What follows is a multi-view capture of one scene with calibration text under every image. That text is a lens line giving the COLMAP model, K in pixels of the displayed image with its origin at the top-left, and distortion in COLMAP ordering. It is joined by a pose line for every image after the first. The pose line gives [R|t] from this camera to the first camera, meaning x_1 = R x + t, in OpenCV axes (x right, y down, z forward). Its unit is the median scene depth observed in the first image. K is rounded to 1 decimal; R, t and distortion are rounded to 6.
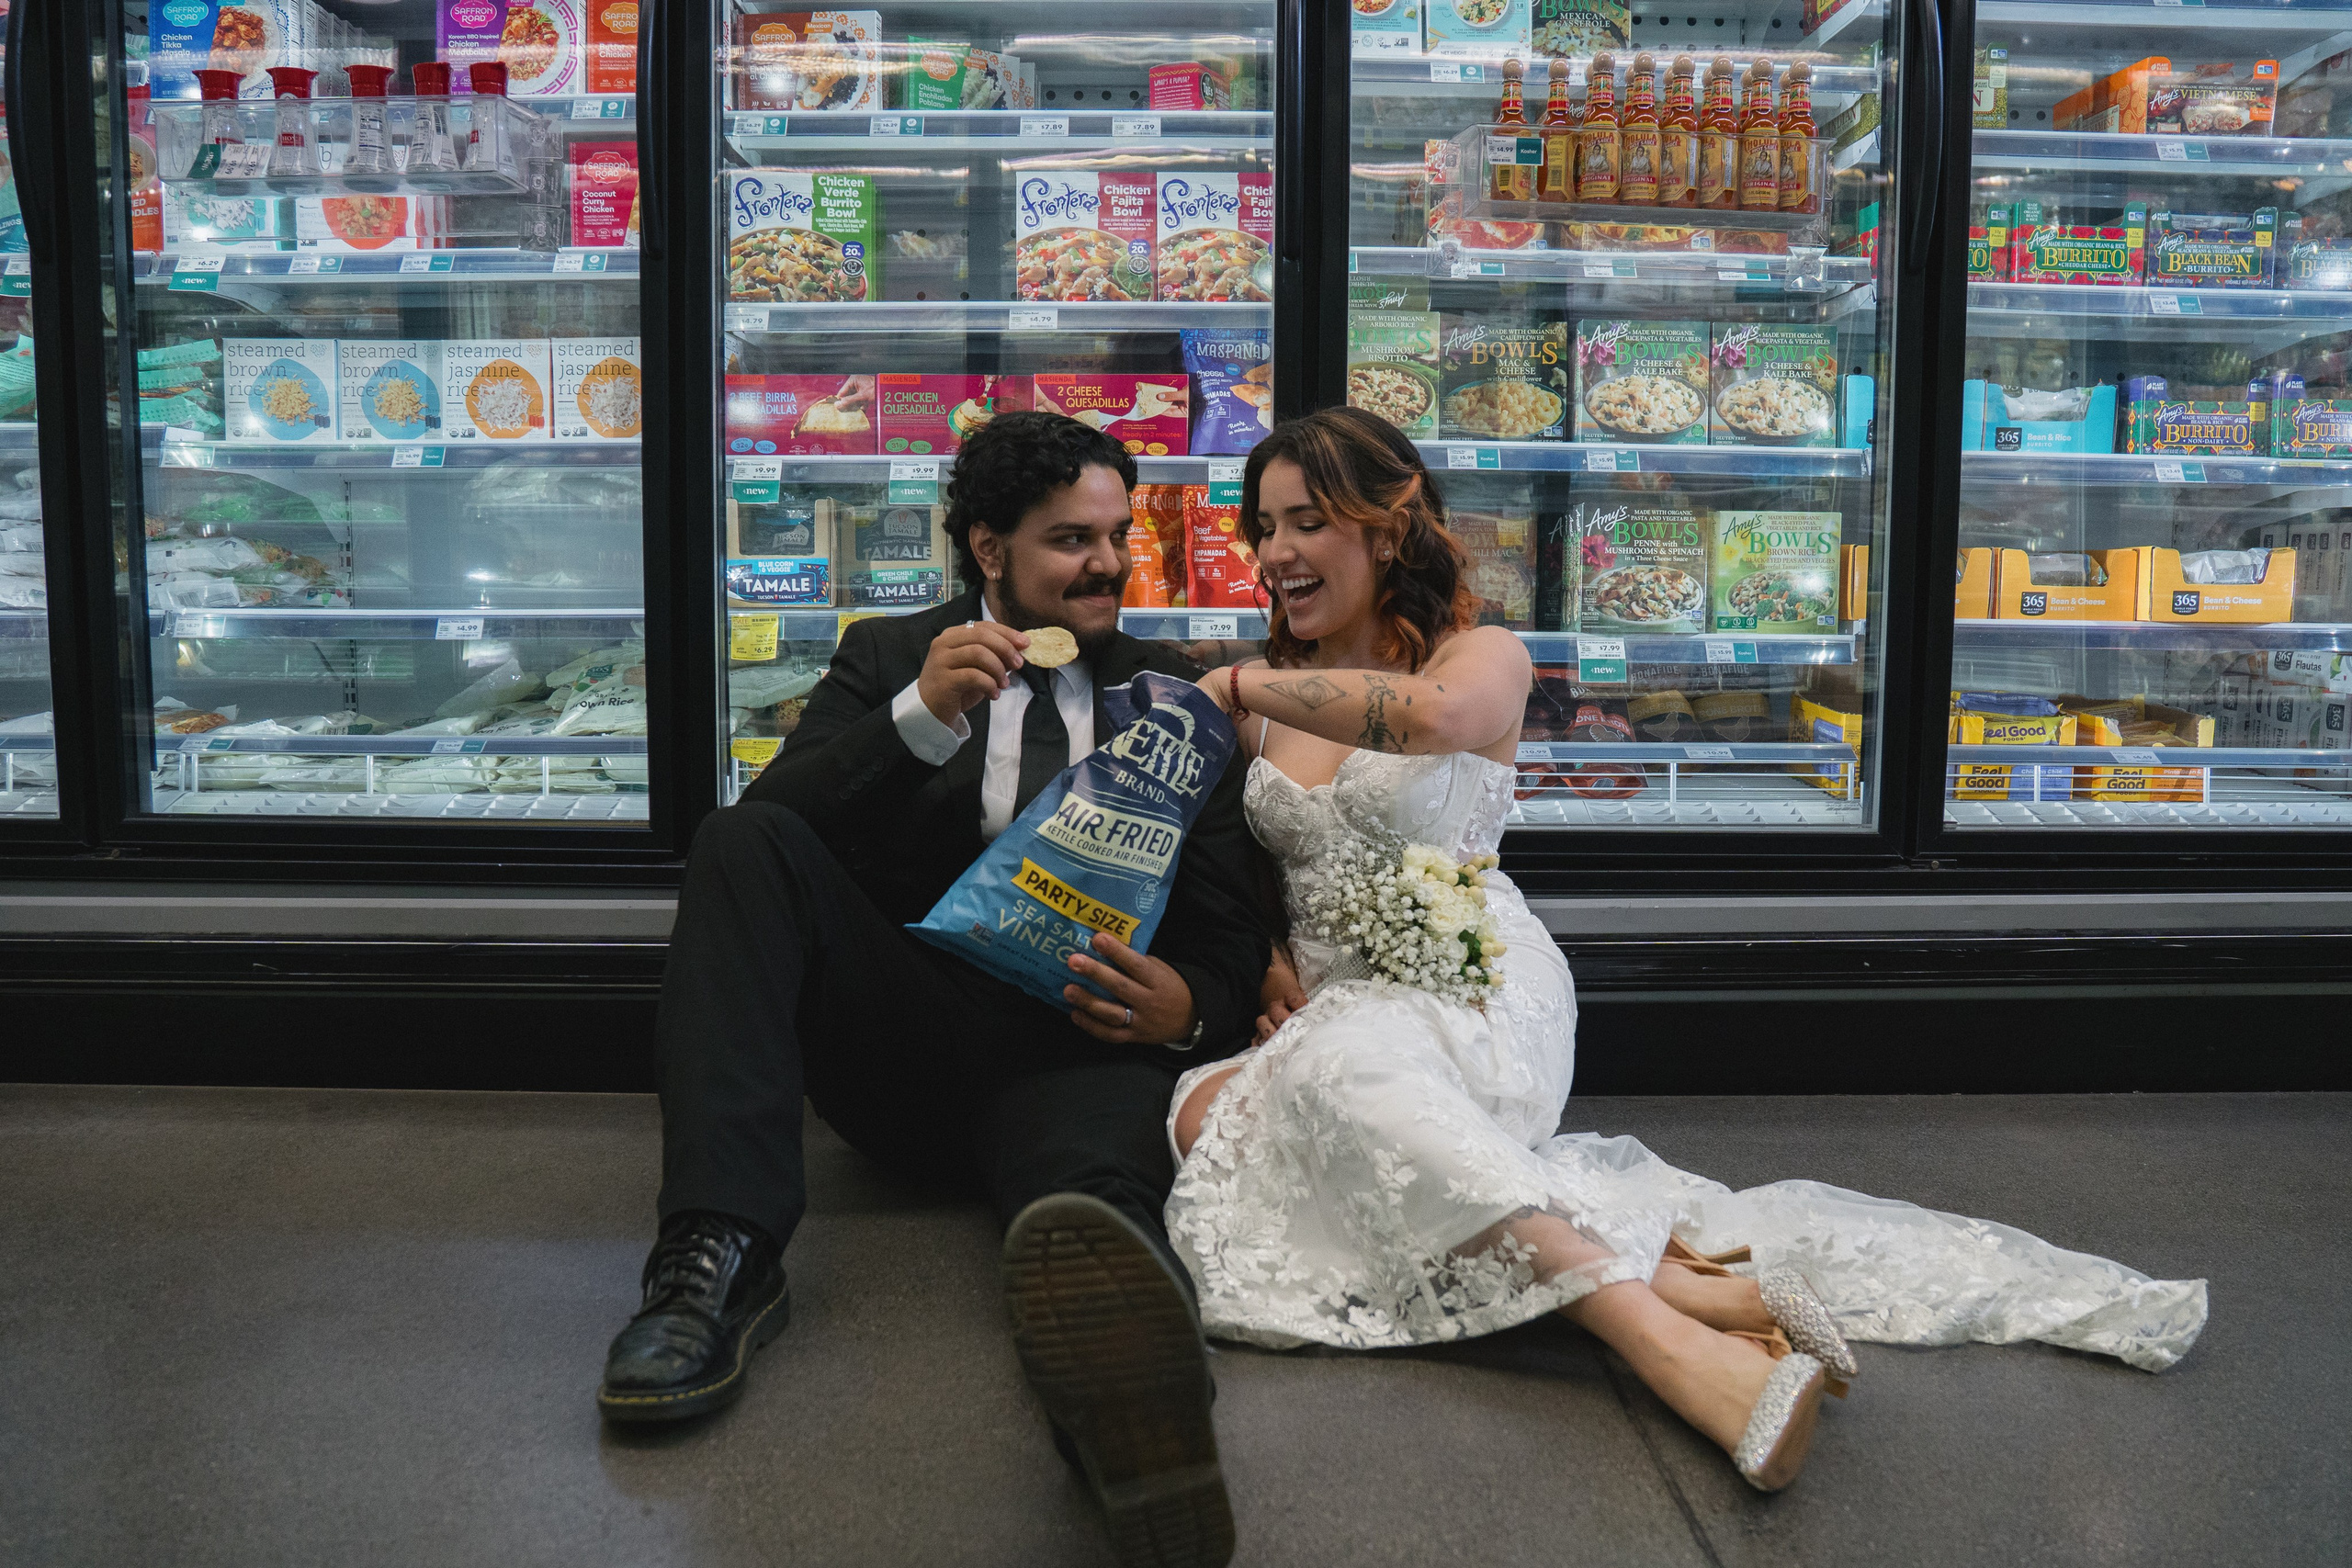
lens RADIAL K [[1855.0, 0, 1176.0], [0, 1855.0, 784.0], [0, 0, 1]] dist [-0.155795, 0.127194]
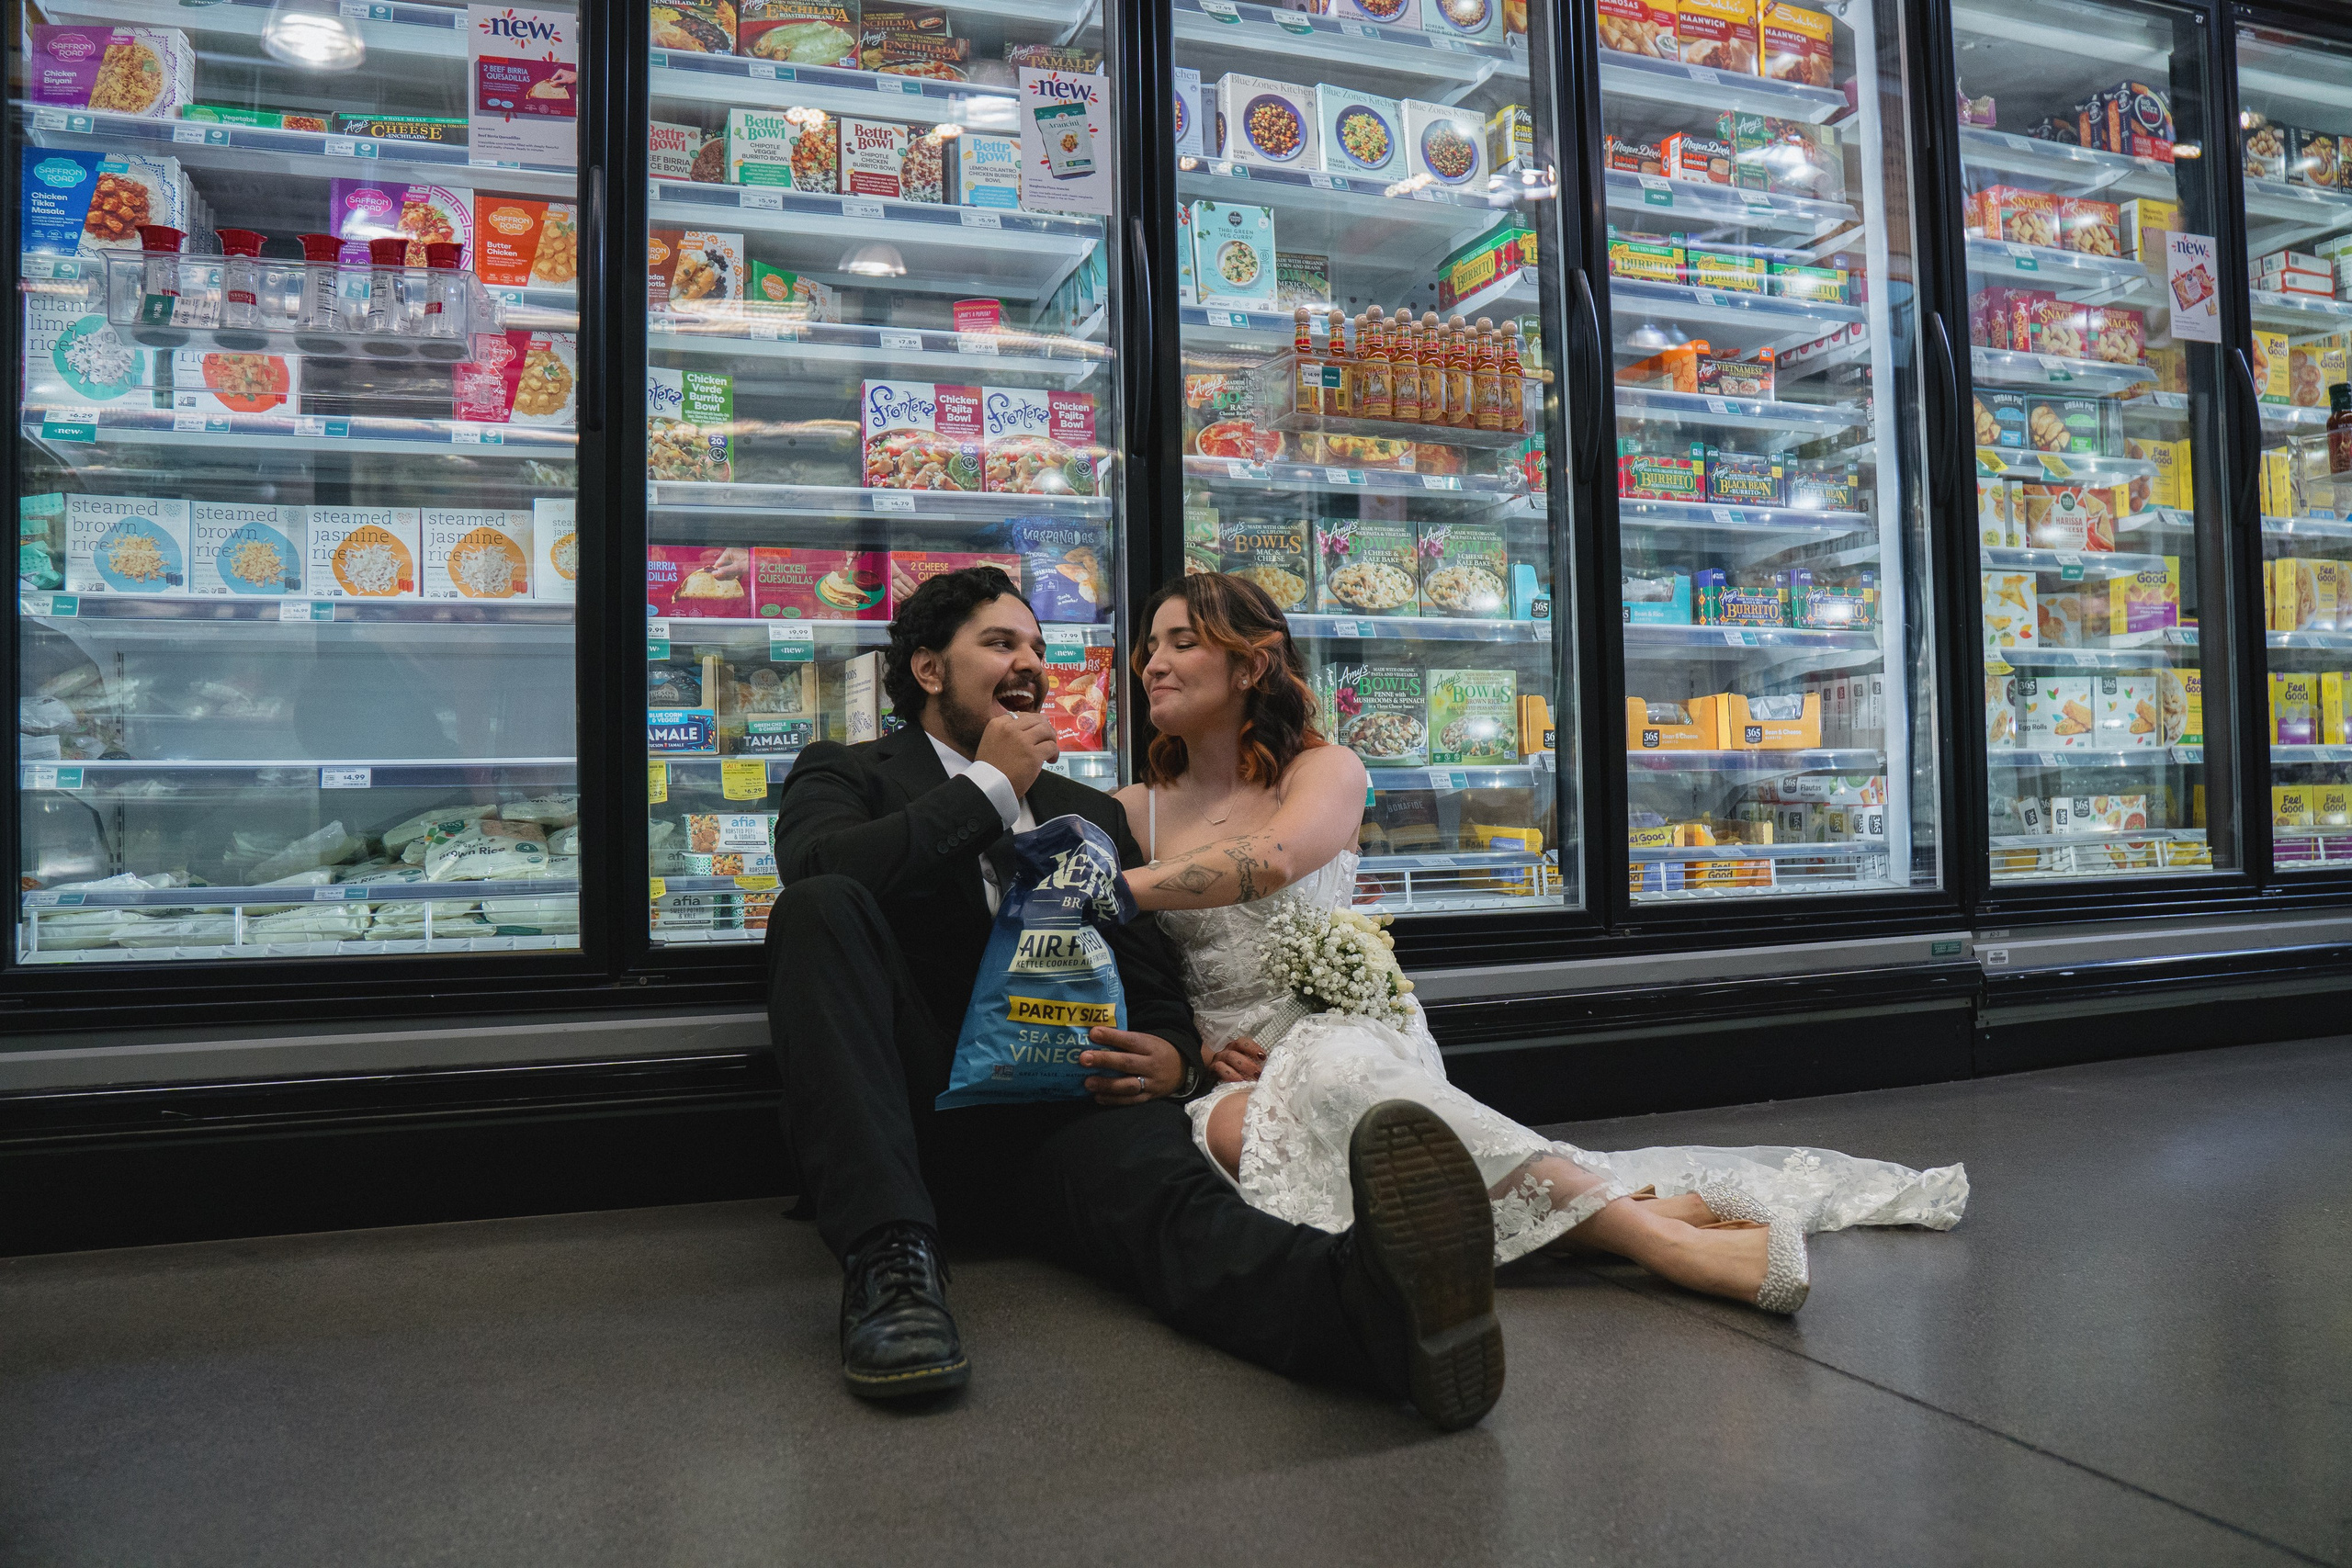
lens RADIAL K [[1734.1, 0, 1176.0], [0, 1734.1, 784.0], [0, 0, 1]] dist [-0.156068, 0.120140]
pose [[0.940571, -0.018745, 0.339080, -0.275742], [0.064754, 0.990055, -0.124888, 0.066858], [-0.333367, 0.139423, 0.932431, -0.042451]]
